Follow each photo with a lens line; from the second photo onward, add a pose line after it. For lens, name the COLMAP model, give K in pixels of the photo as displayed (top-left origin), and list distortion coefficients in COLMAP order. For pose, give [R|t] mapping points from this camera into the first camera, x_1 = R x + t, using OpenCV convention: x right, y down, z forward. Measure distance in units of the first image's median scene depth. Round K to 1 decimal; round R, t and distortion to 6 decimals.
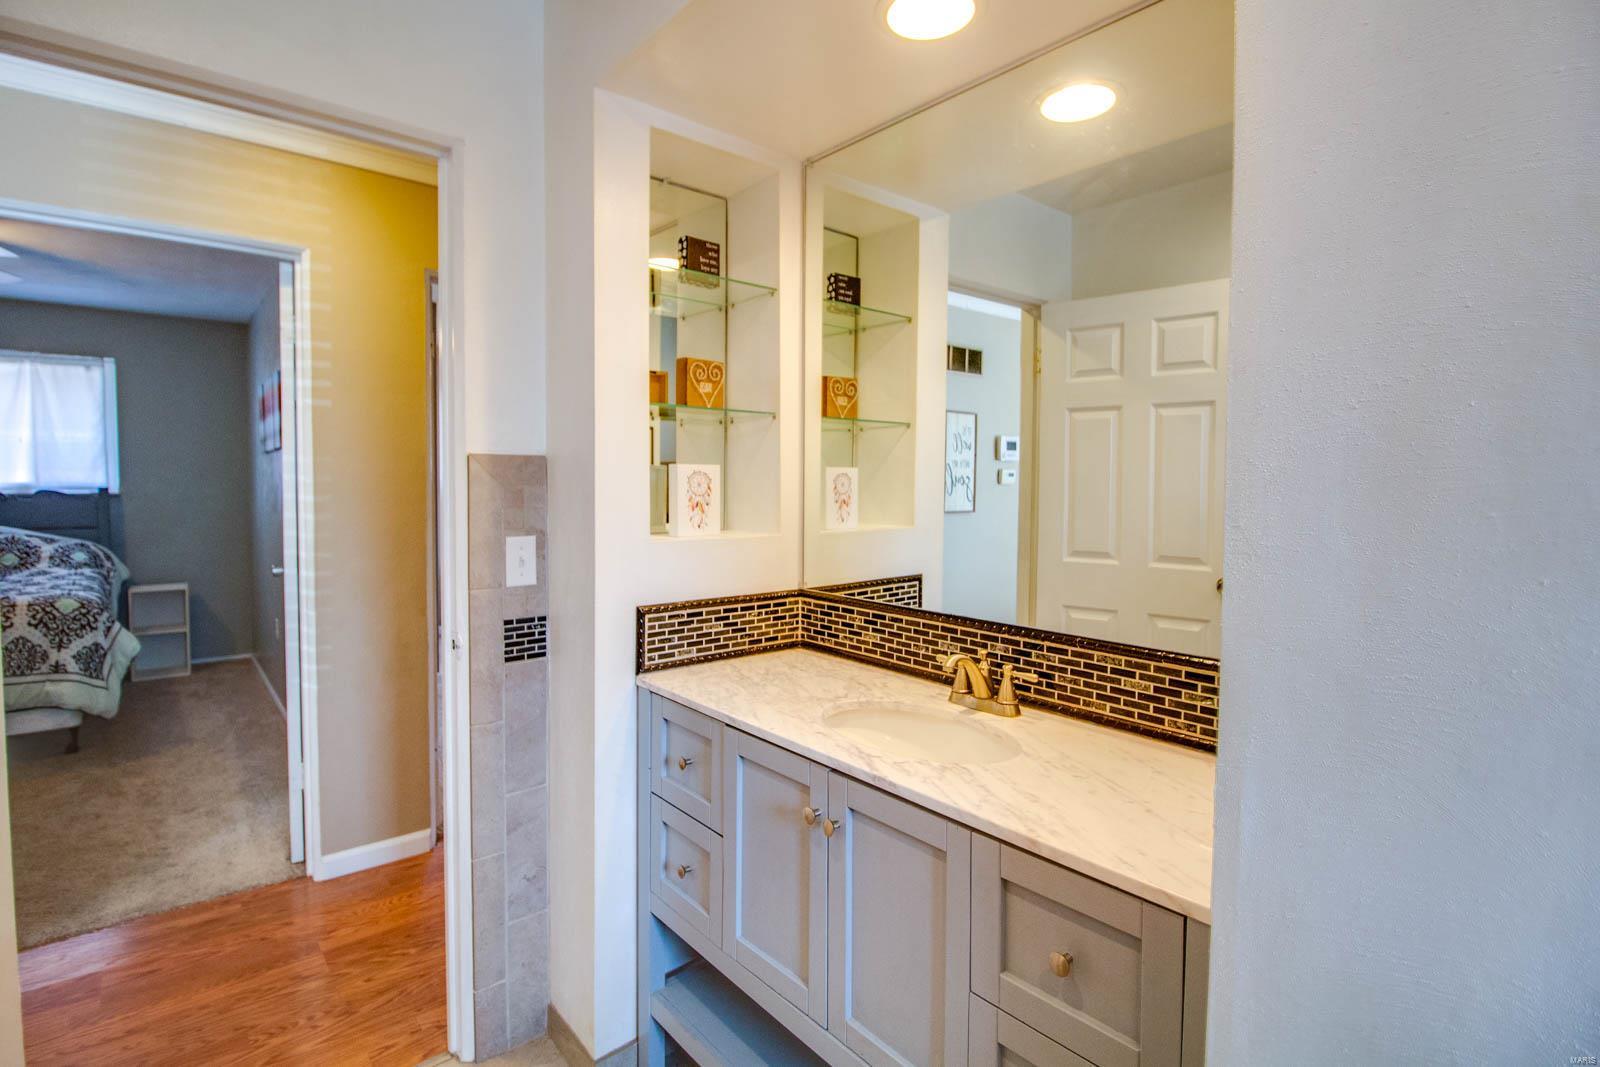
lens RADIAL K [[748.9, 0, 793.1], [0, 748.9, 506.8], [0, 0, 1]] dist [-0.002881, -0.010270]
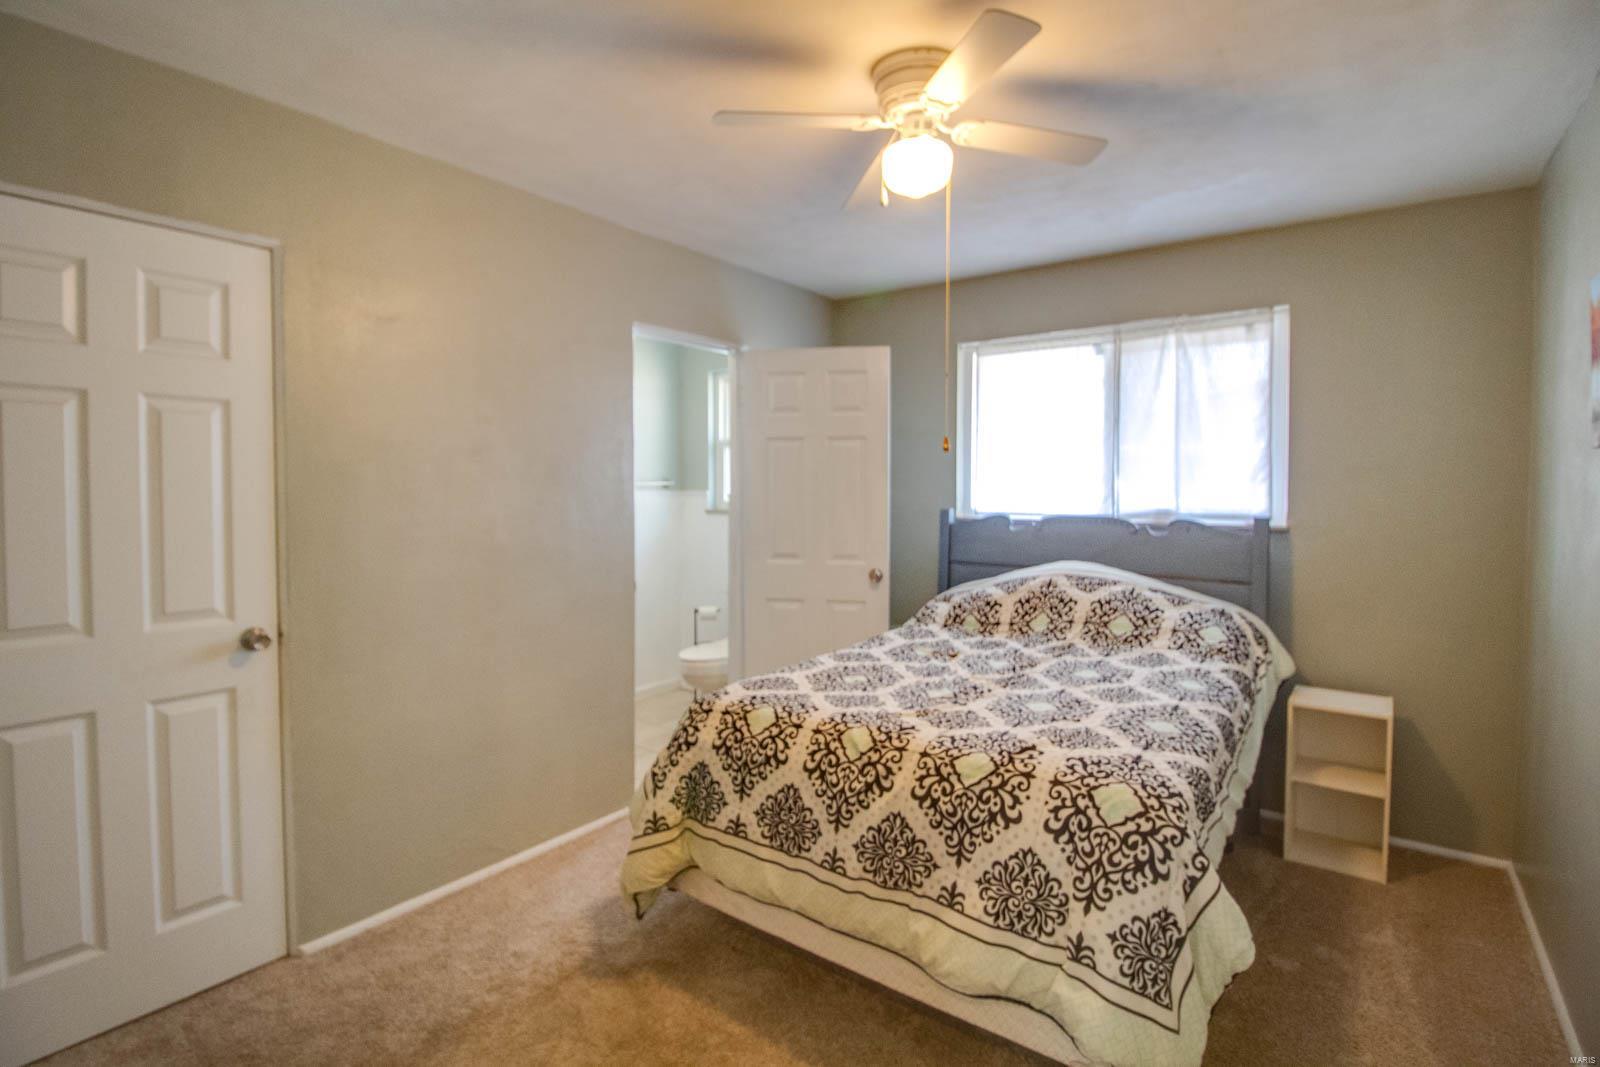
lens RADIAL K [[748.9, 0, 793.1], [0, 748.9, 506.8], [0, 0, 1]] dist [-0.002881, -0.010270]
pose [[0.202328, 0.025146, -0.978995, -0.440306], [-0.033588, 0.999260, 0.018725, -0.036253], [0.978742, 0.029094, 0.203023, 0.537490]]
